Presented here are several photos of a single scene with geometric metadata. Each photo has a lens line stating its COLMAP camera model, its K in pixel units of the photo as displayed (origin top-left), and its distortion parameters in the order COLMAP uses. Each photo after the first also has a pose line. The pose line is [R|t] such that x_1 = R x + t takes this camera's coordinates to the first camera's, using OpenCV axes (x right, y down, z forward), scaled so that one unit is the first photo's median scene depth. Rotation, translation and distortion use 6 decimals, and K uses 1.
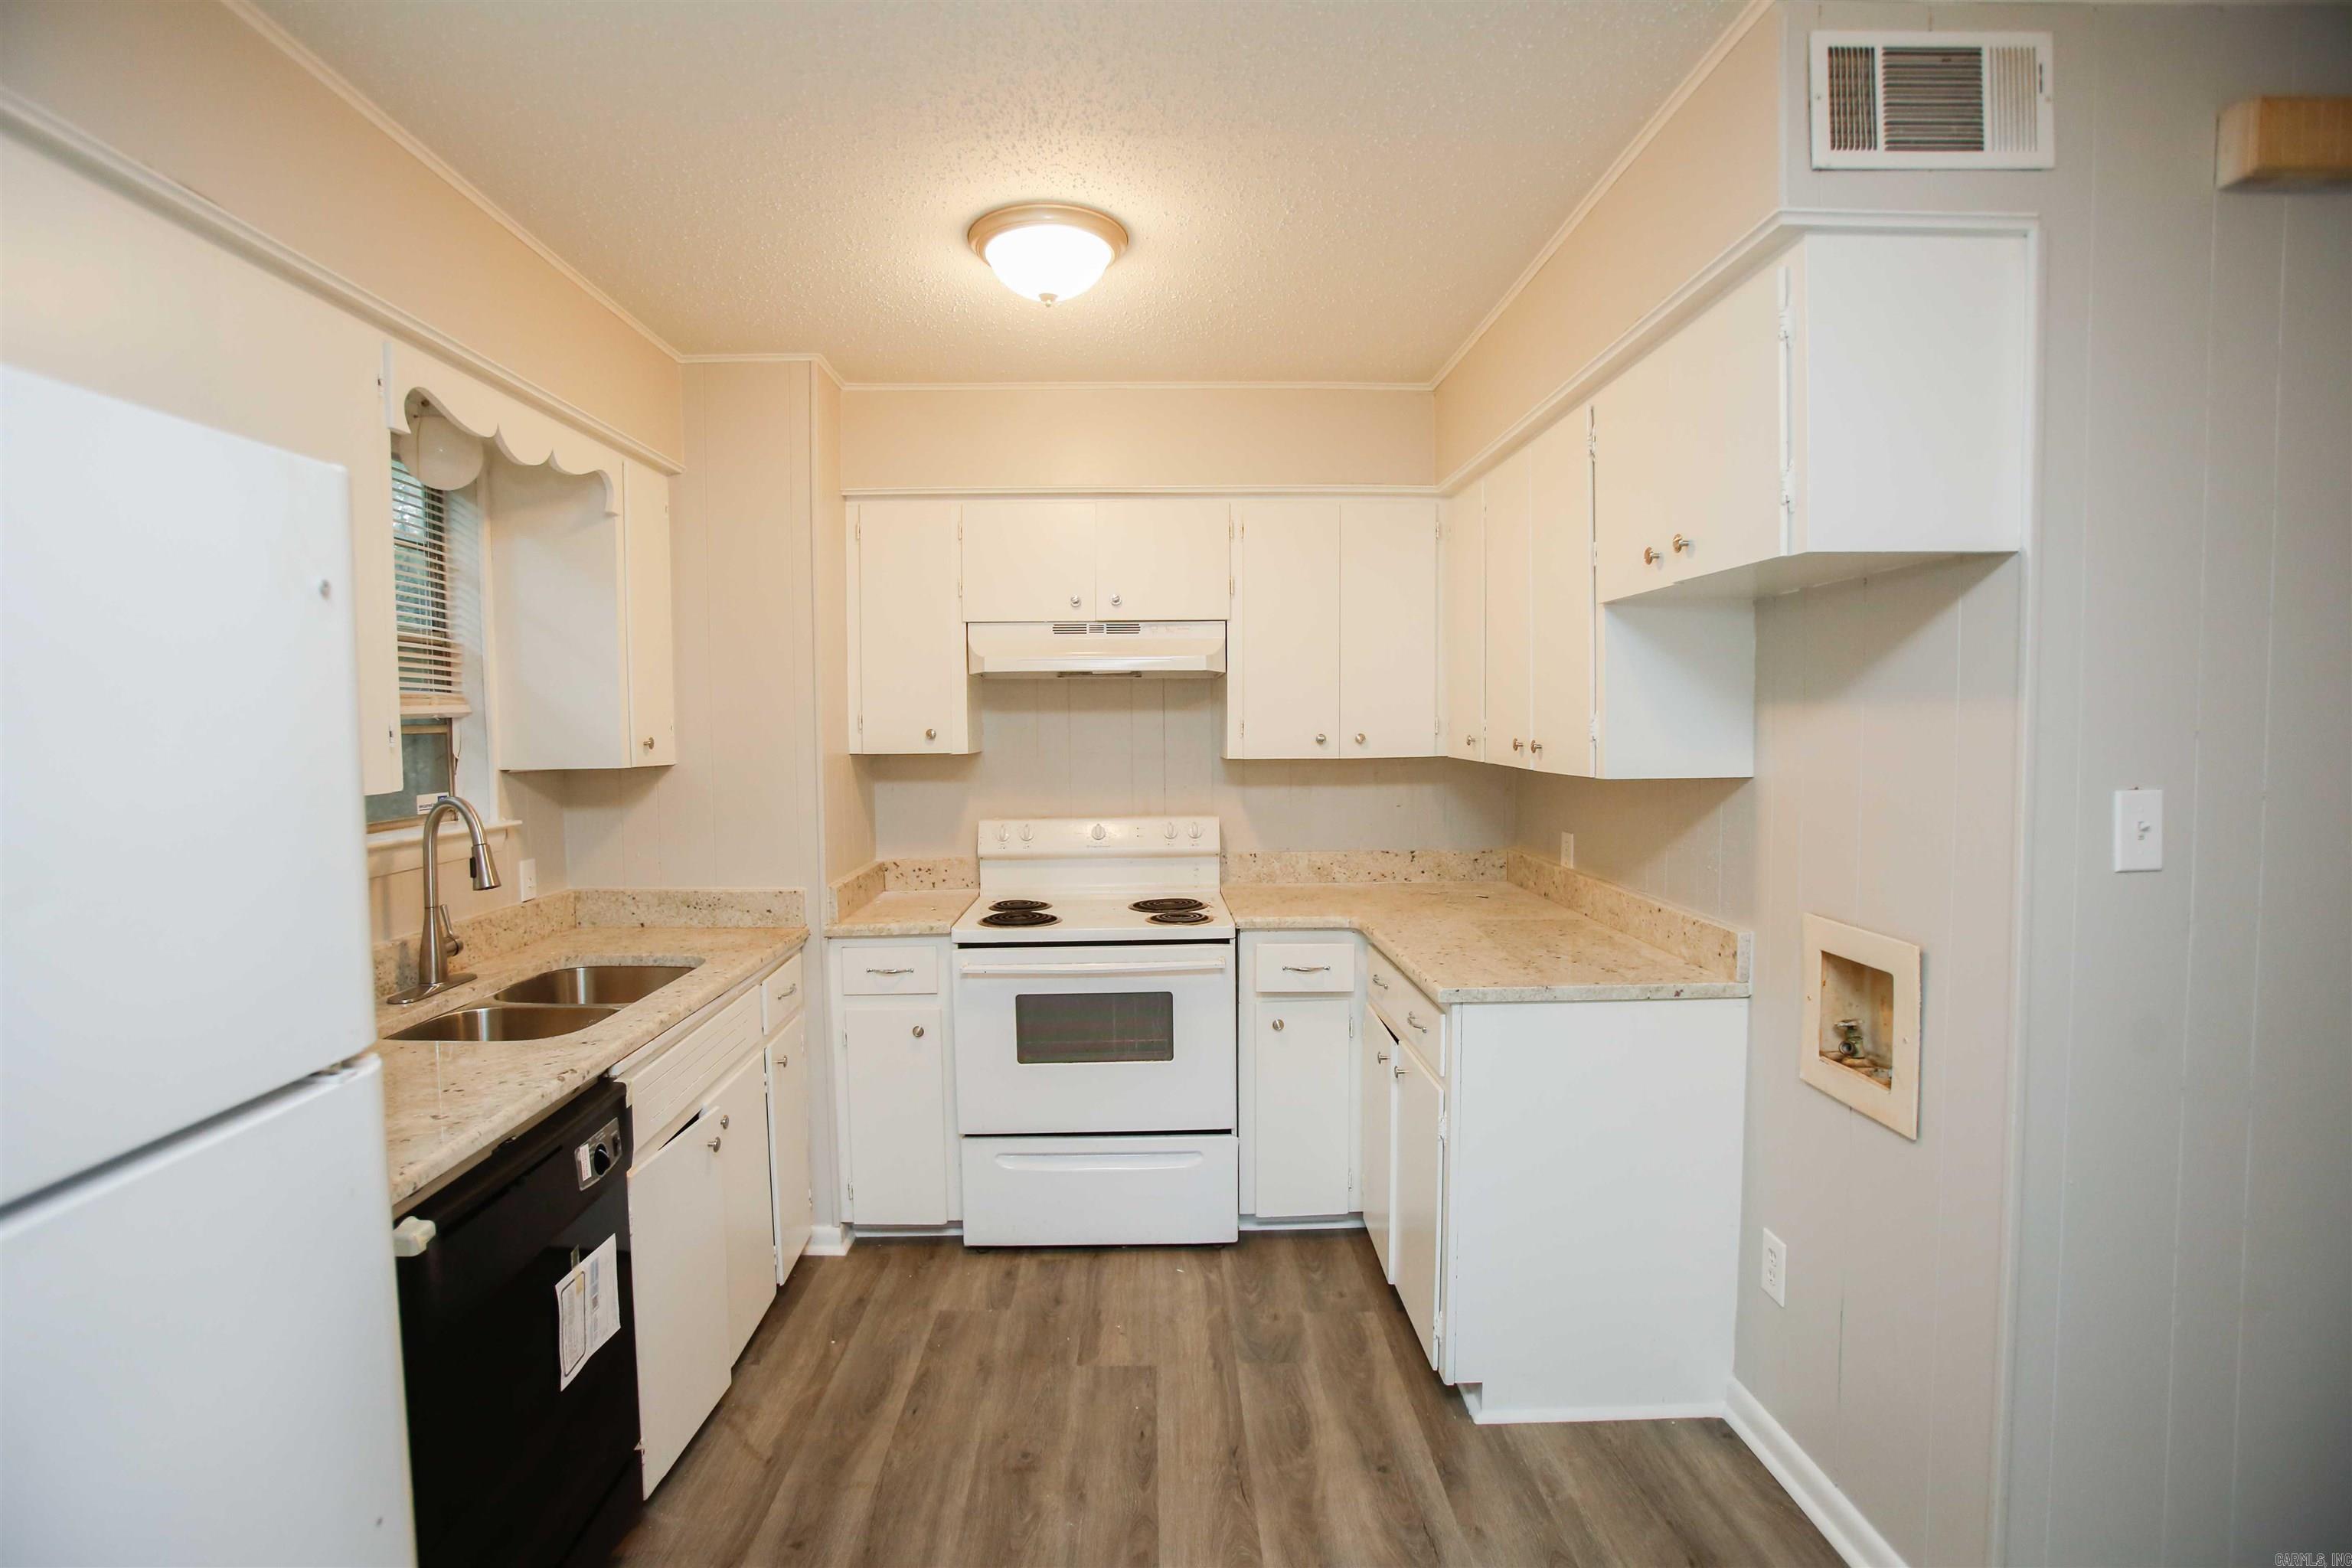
lens RADIAL K [[1136.4, 0, 1158.5], [0, 1136.4, 791.2], [0, 0, 1]] dist [-0.033370, 0.000076]
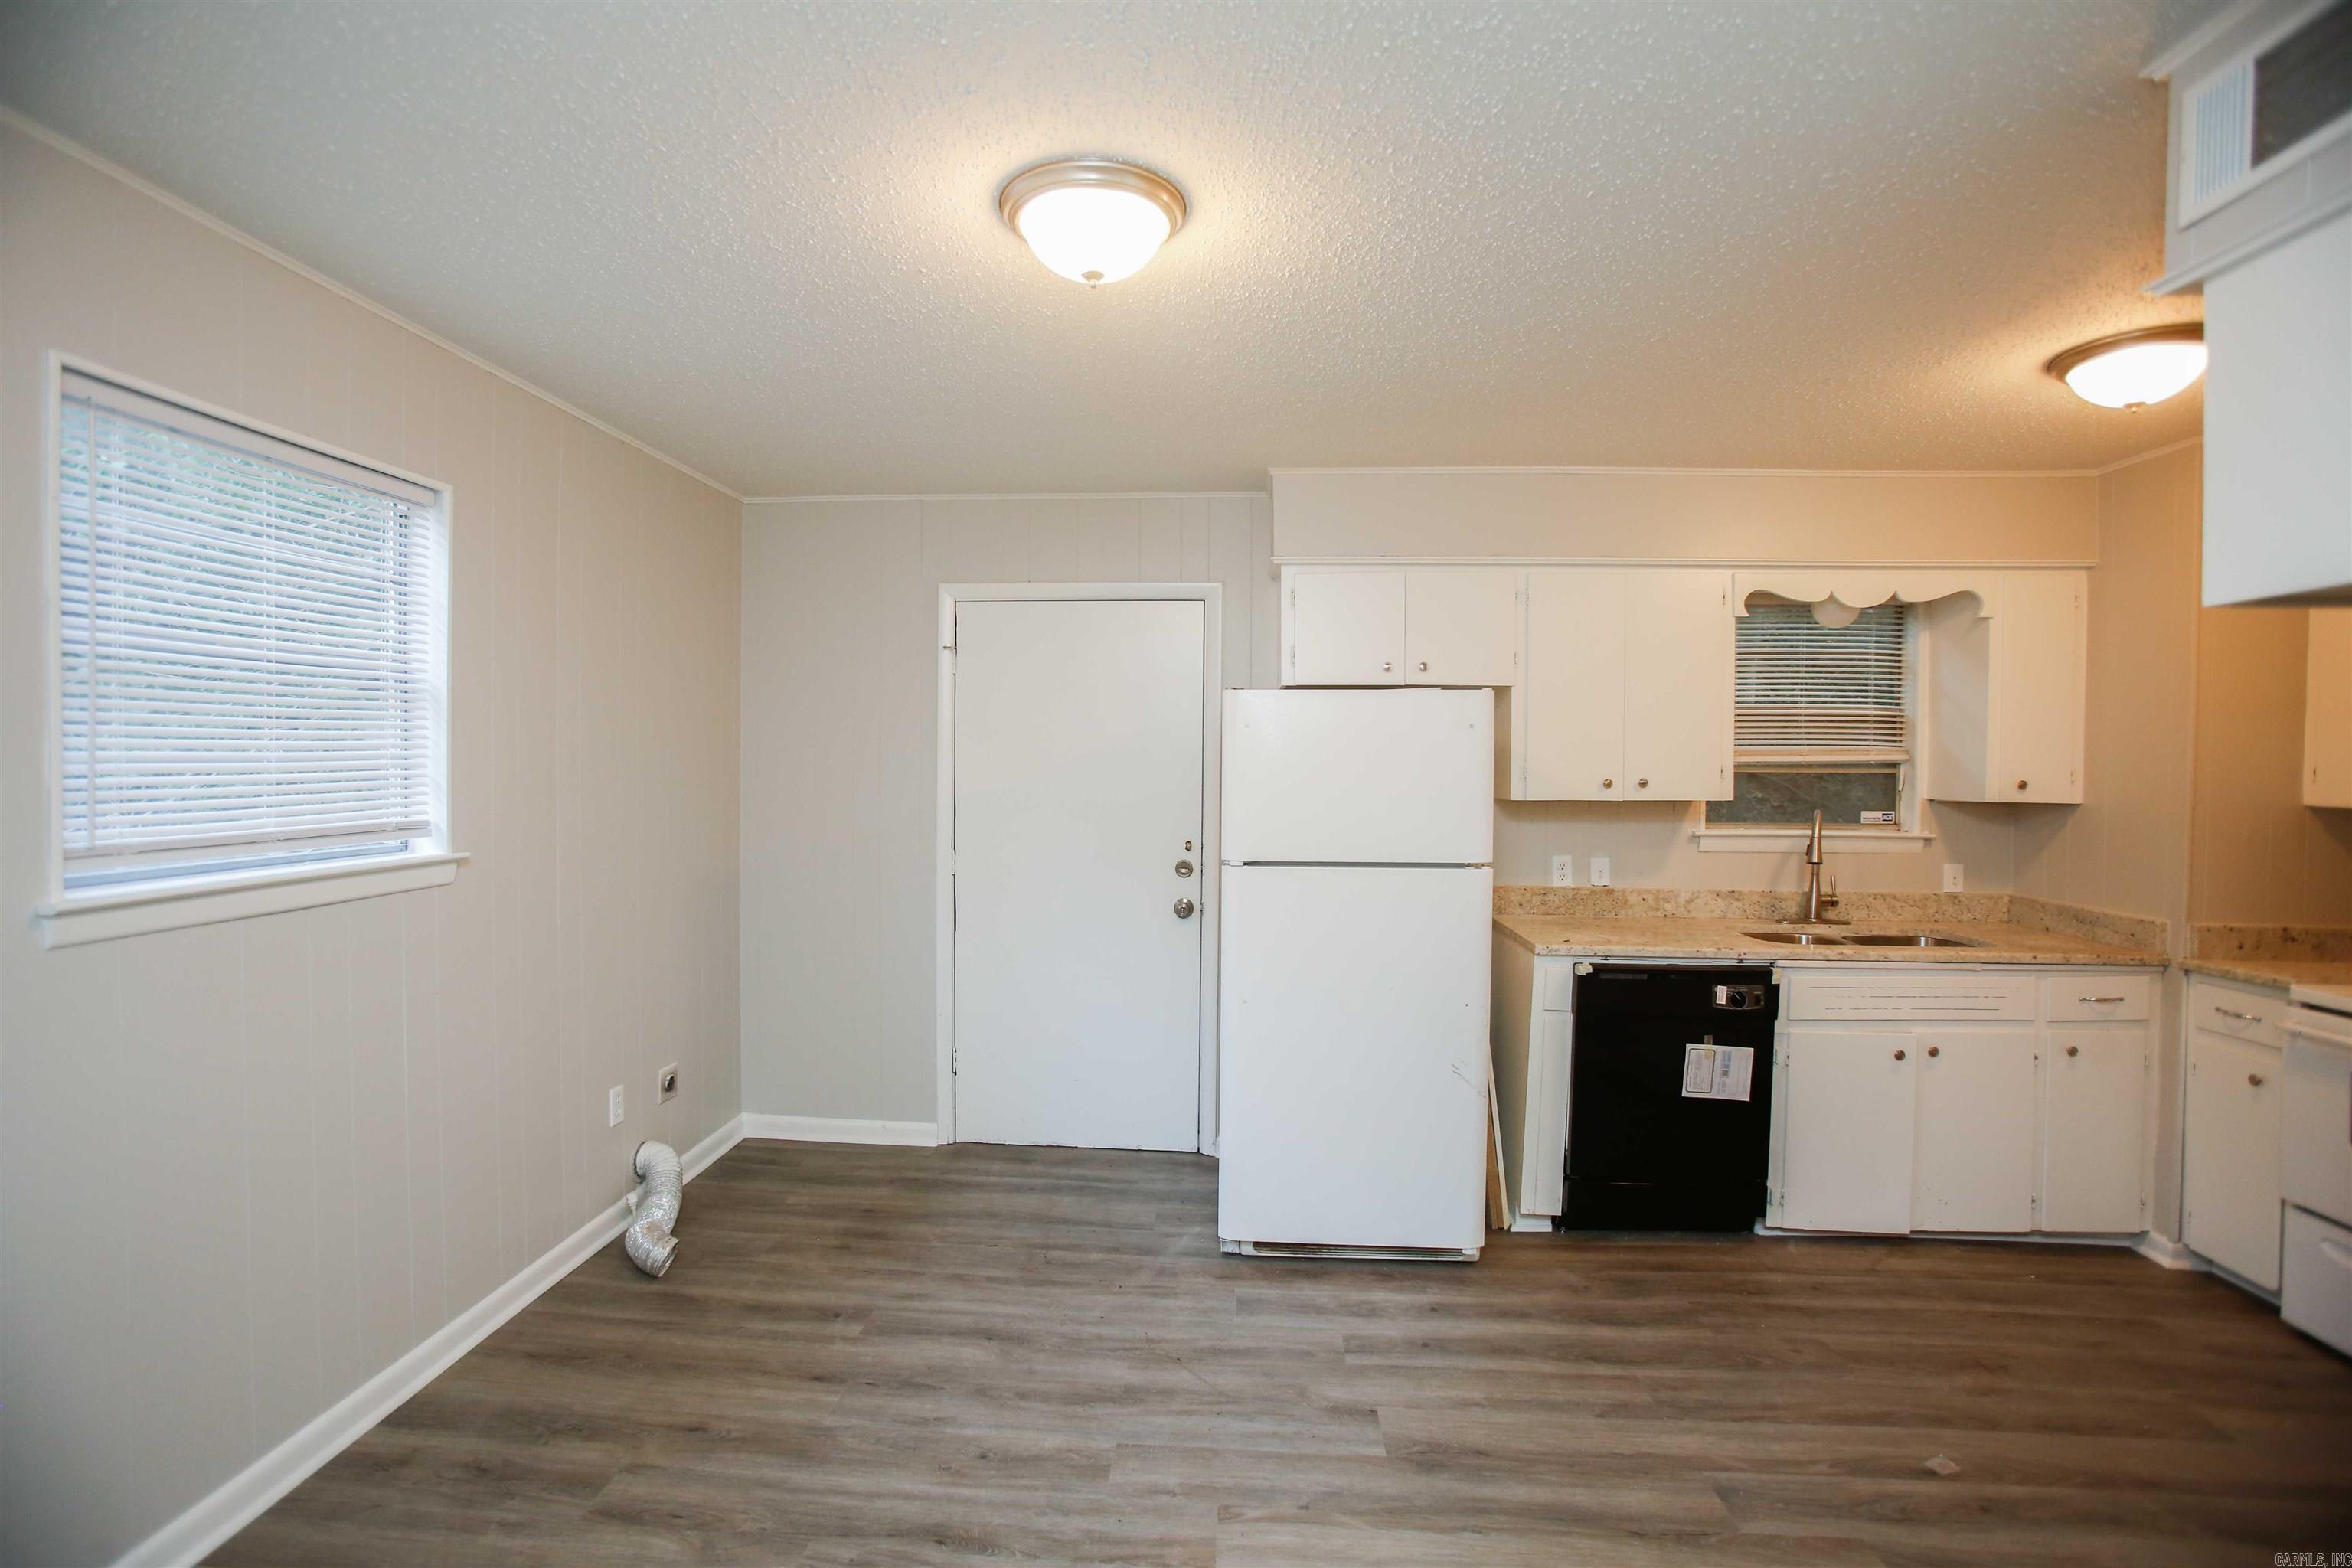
lens RADIAL K [[1136.4, 0, 1167.6], [0, 1136.4, 777.9], [0, 0, 1]] dist [-0.033370, 0.000076]
pose [[-0.071851, 0.018882, -0.997237, 1.087428], [-0.070385, 0.997232, 0.023954, -0.013619], [0.994929, 0.071911, -0.070323, 0.125555]]
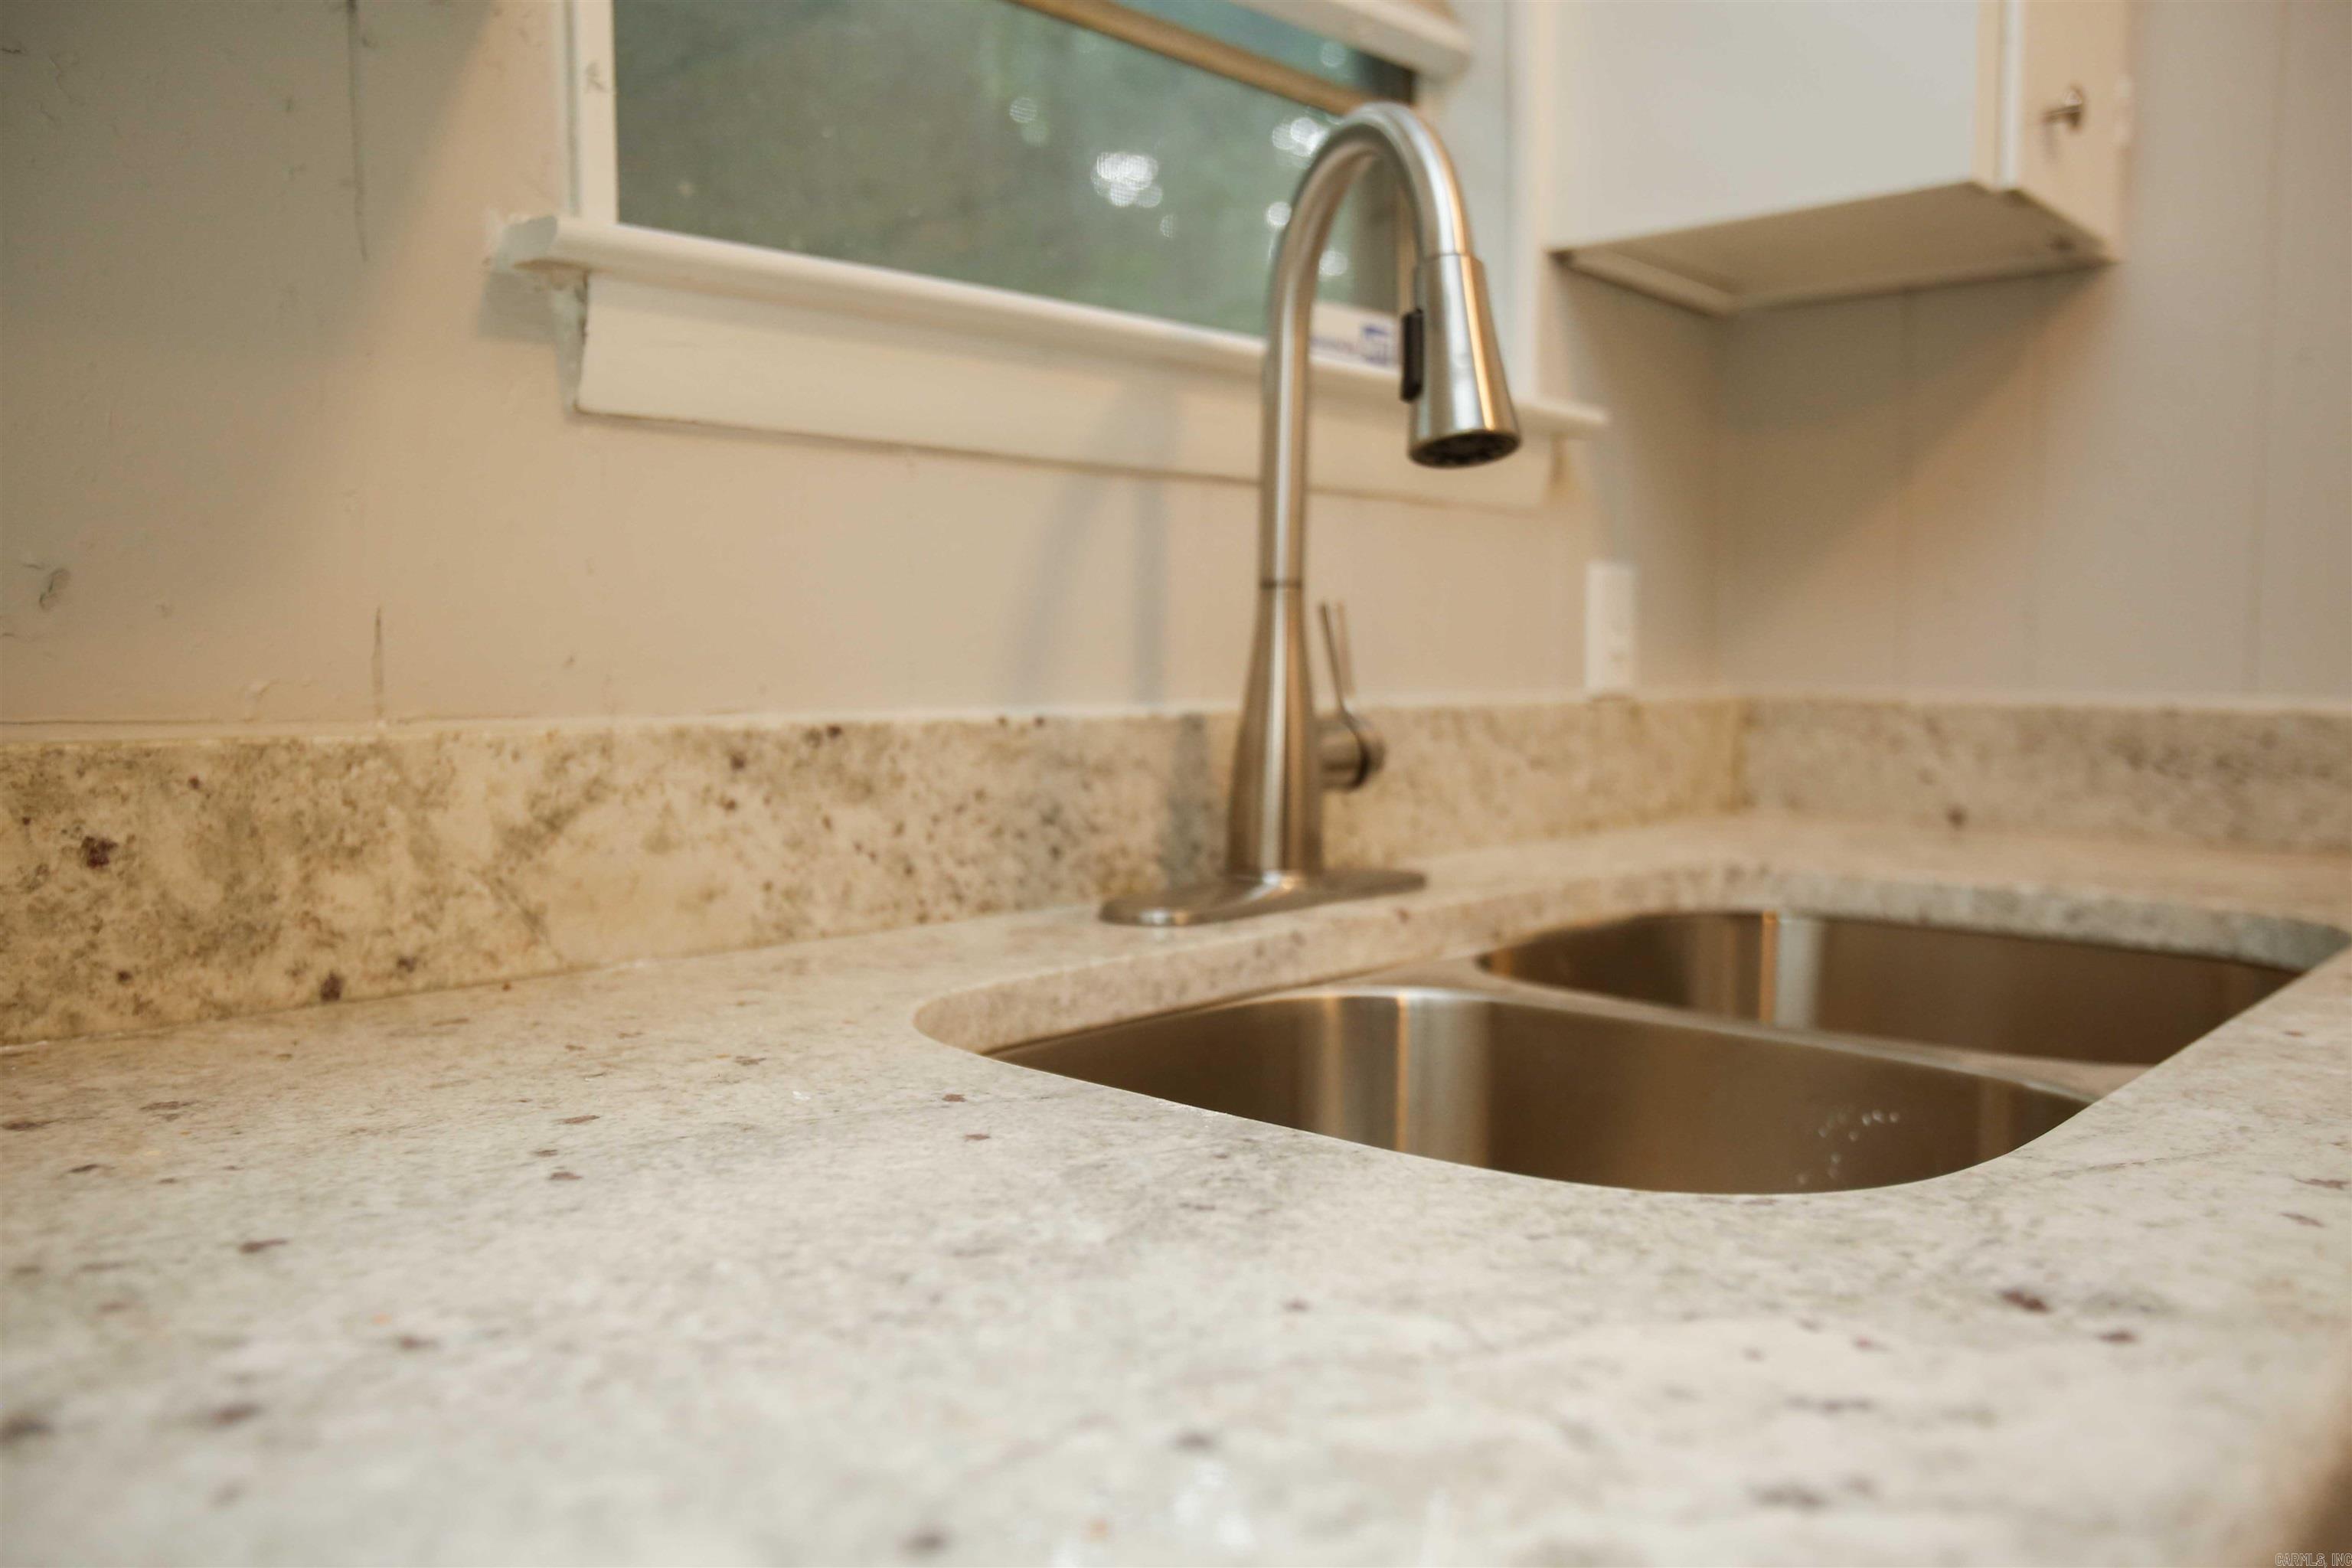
lens RADIAL K [[1892.5, 0, 1159.9], [0, 1892.5, 788.3], [0, 0, 1]] dist [0.042093, -0.000561]
pose [[0.740939, 0.055855, -0.669245, -0.357741], [-0.046388, 0.998412, 0.031969, 0.133469], [0.669968, 0.007358, 0.742354, 0.629382]]
